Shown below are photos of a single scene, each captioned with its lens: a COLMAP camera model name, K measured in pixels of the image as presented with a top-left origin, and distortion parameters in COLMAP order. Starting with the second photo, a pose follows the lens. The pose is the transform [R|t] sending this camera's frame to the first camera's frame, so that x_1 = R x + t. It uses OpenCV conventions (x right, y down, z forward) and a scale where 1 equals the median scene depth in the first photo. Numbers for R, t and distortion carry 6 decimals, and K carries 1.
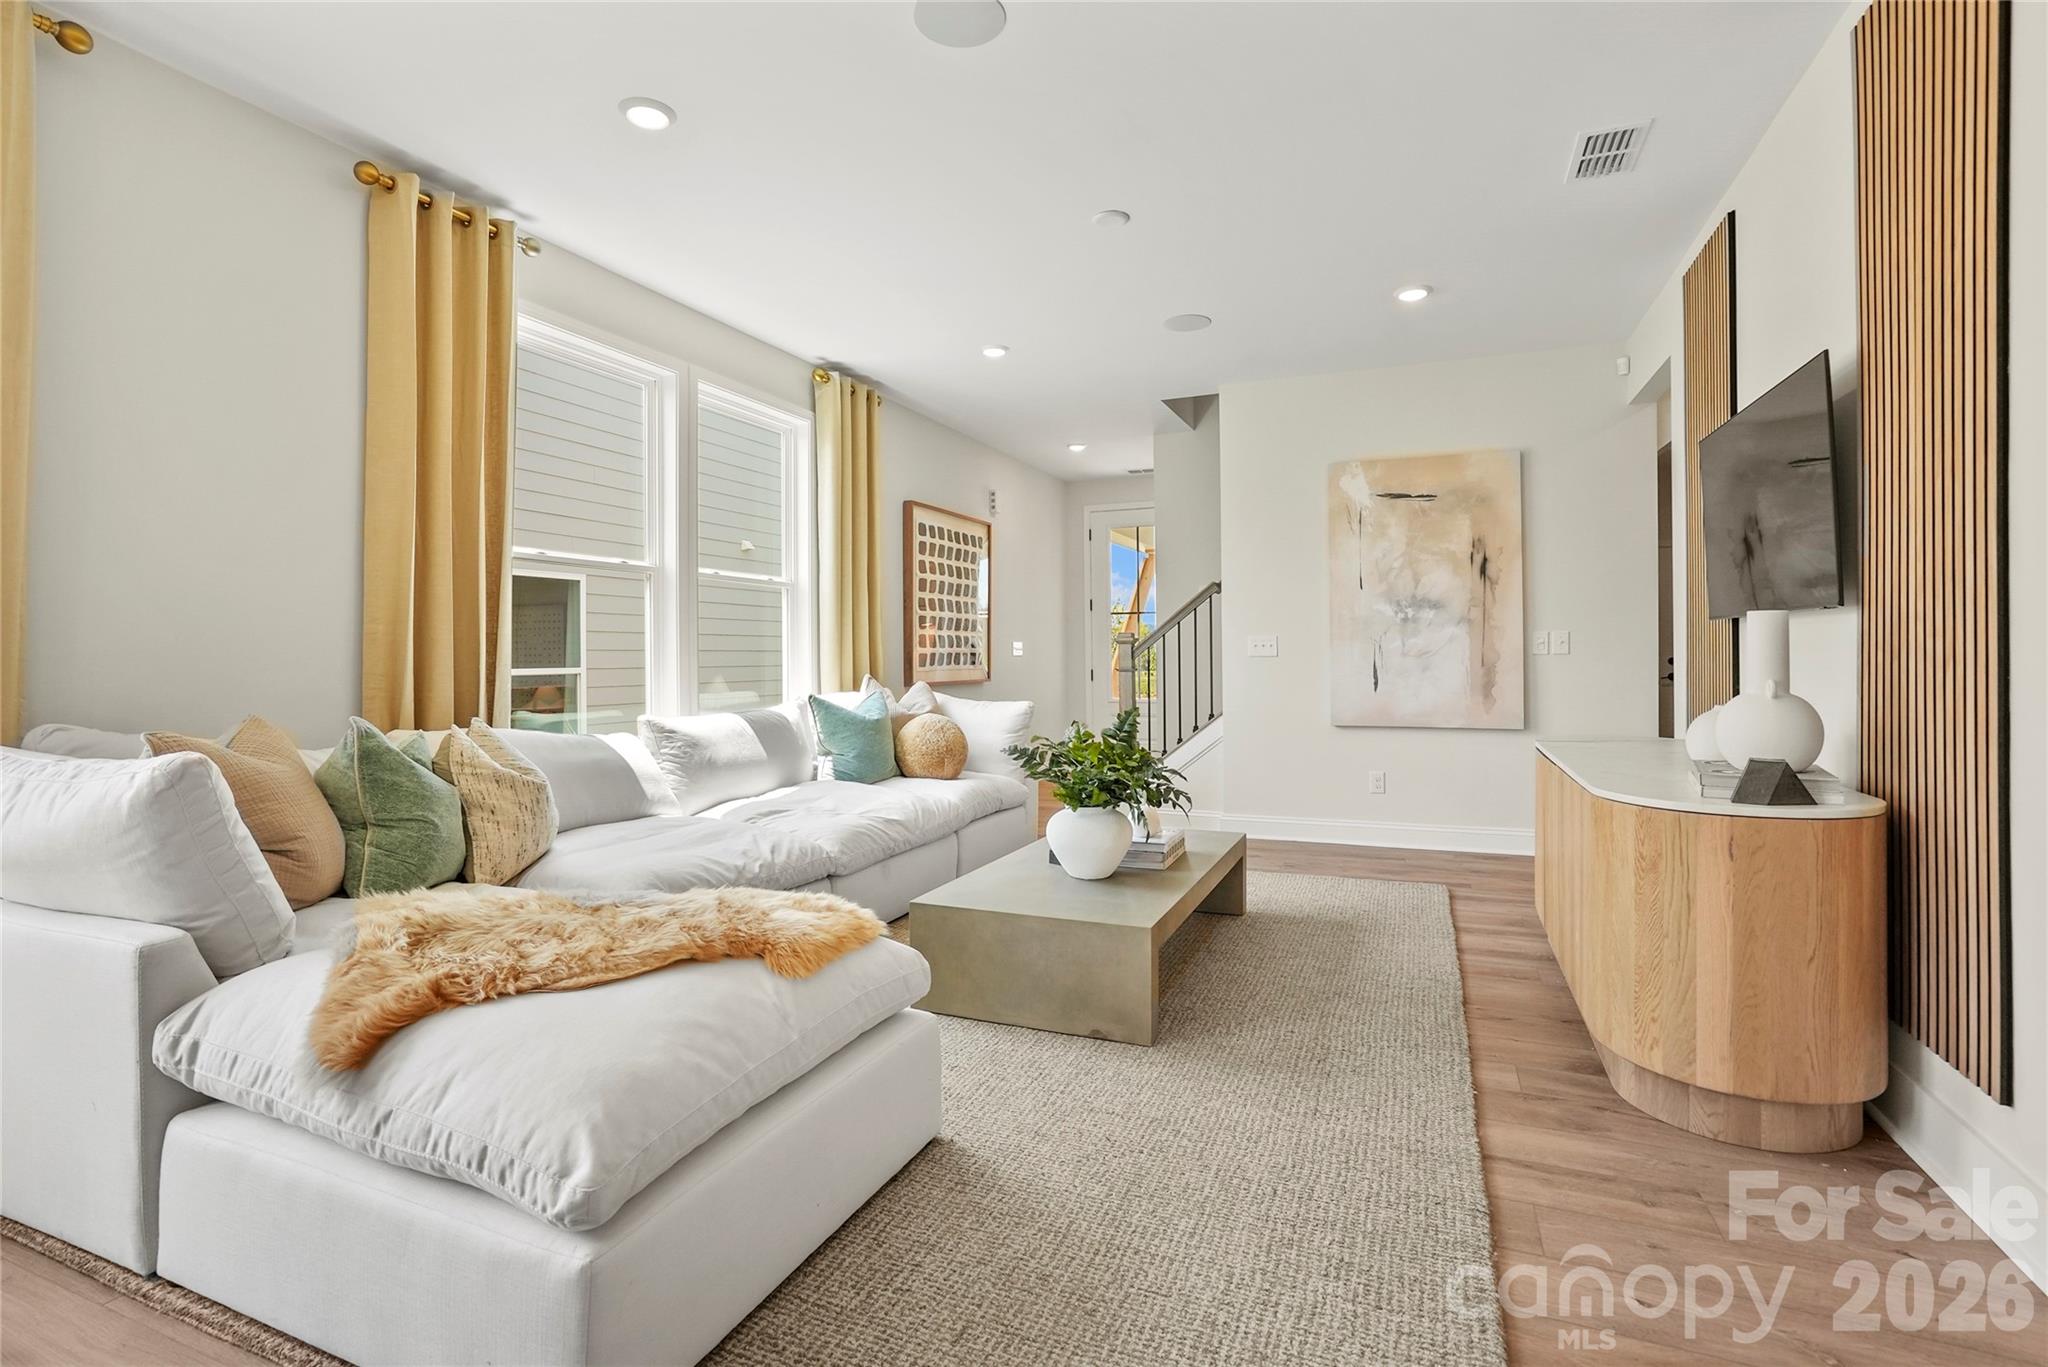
lens RADIAL K [[944.7, 0, 1011.7], [0, 944.7, 671.9], [0, 0, 1]] dist [-0.038891, 0.016661]
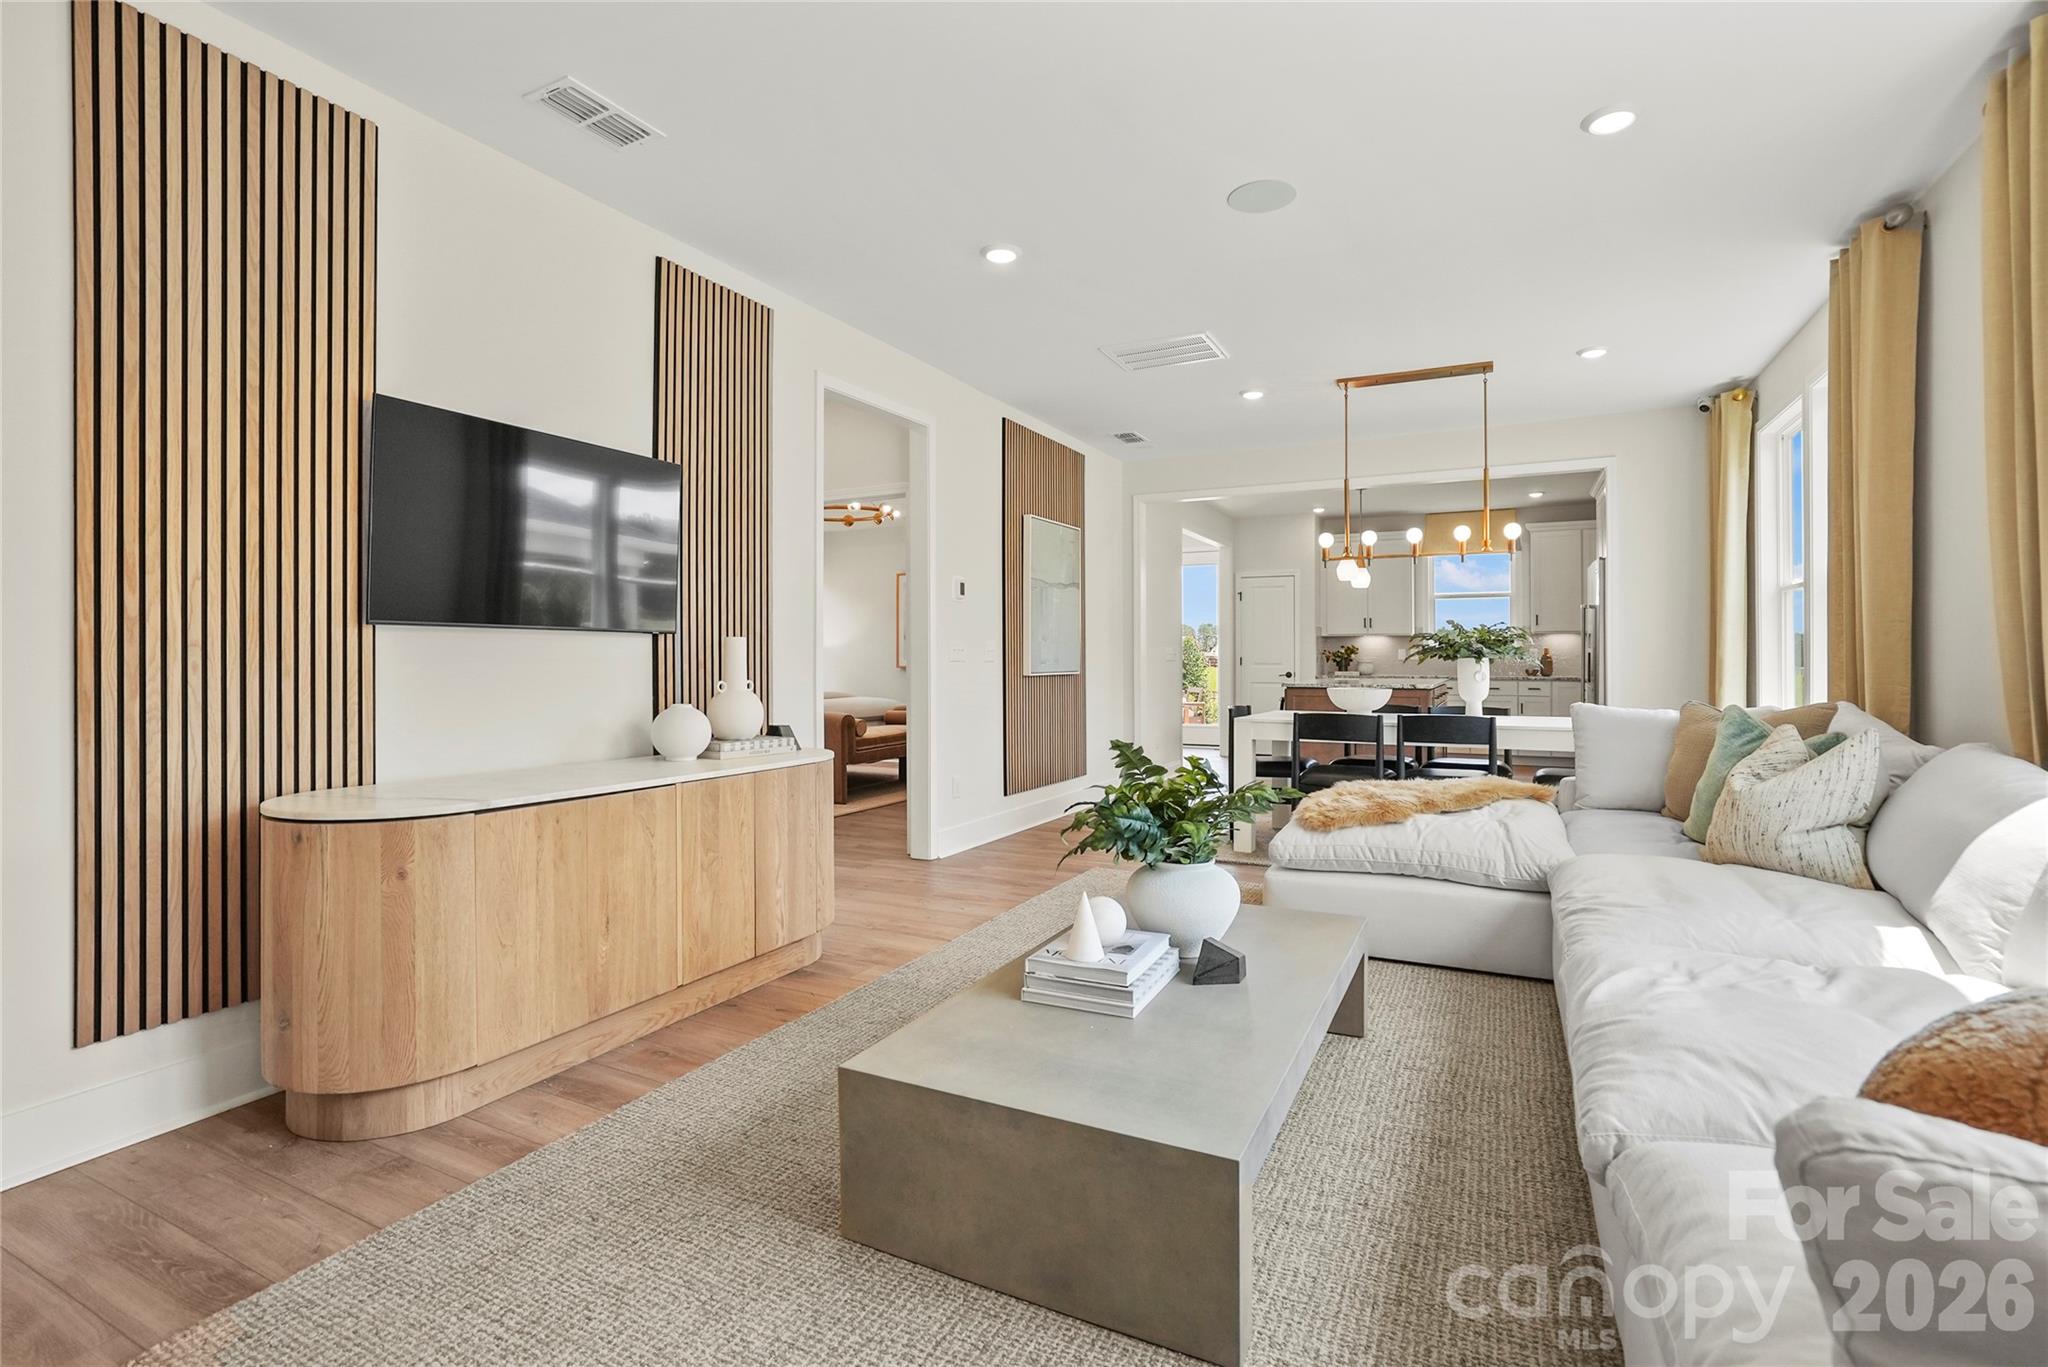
lens RADIAL K [[944.7, 0, 1028.5], [0, 944.7, 671.3], [0, 0, 1]] dist [-0.038891, 0.016661]
pose [[-0.999050, 0.005109, 0.043277, 0.150449], [0.005838, 0.999843, 0.016749, -0.019028], [-0.043184, 0.016986, -0.998923, 1.515042]]
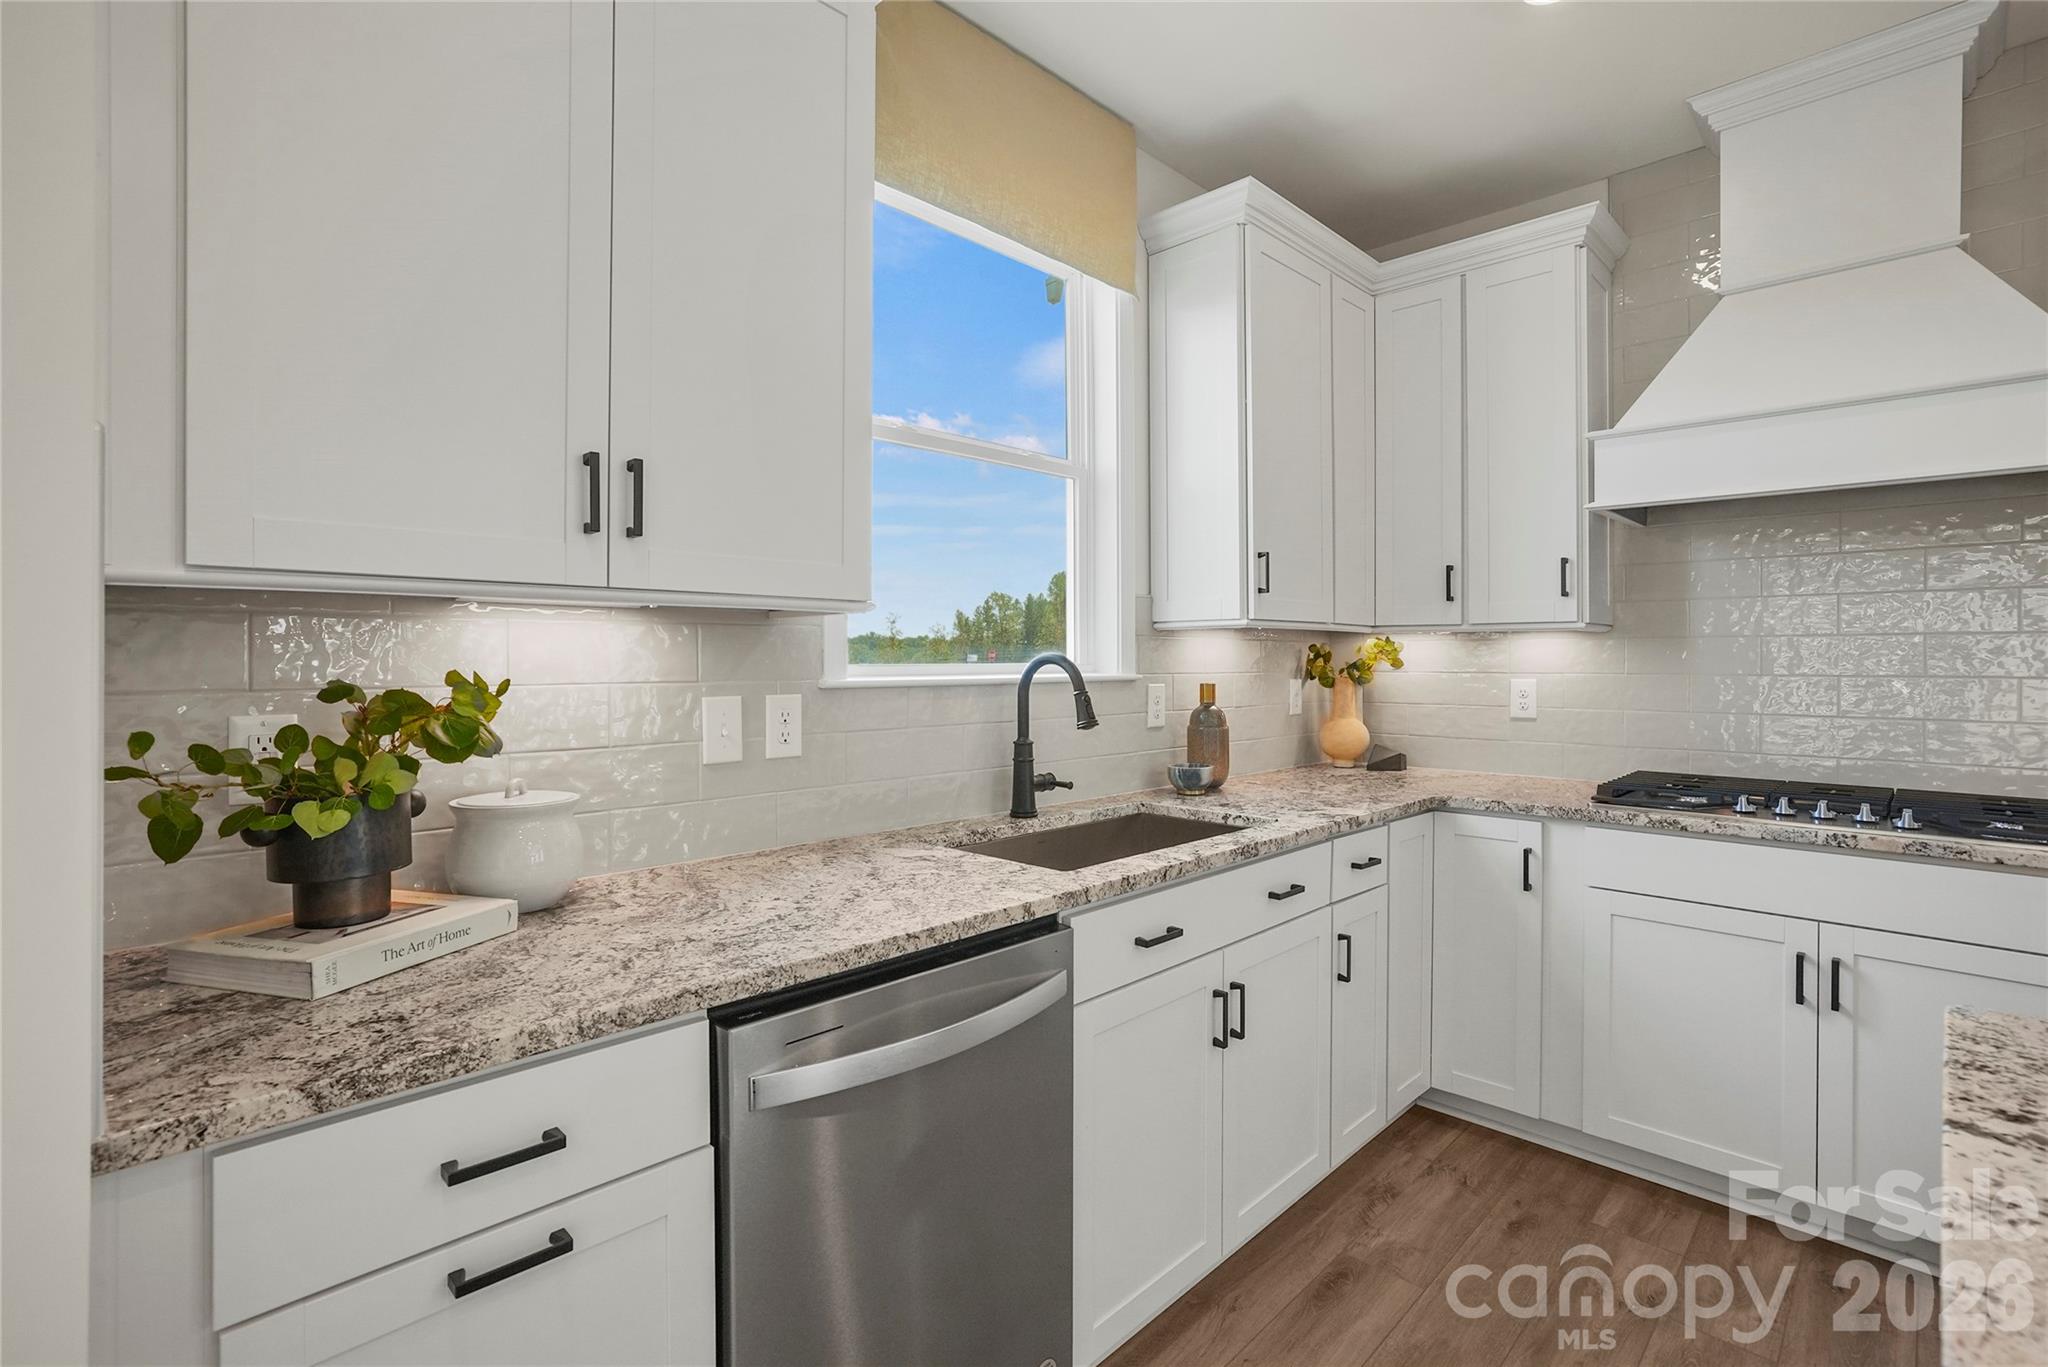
lens RADIAL K [[944.7, 0, 1012.9], [0, 944.7, 657.4], [0, 0, 1]] dist [-0.038891, 0.016661]
pose [[-0.369290, 0.001917, -0.929312, -0.518628], [-0.008455, 0.999950, 0.005423, -0.057008], [0.929276, 0.009860, -0.369255, -1.232512]]
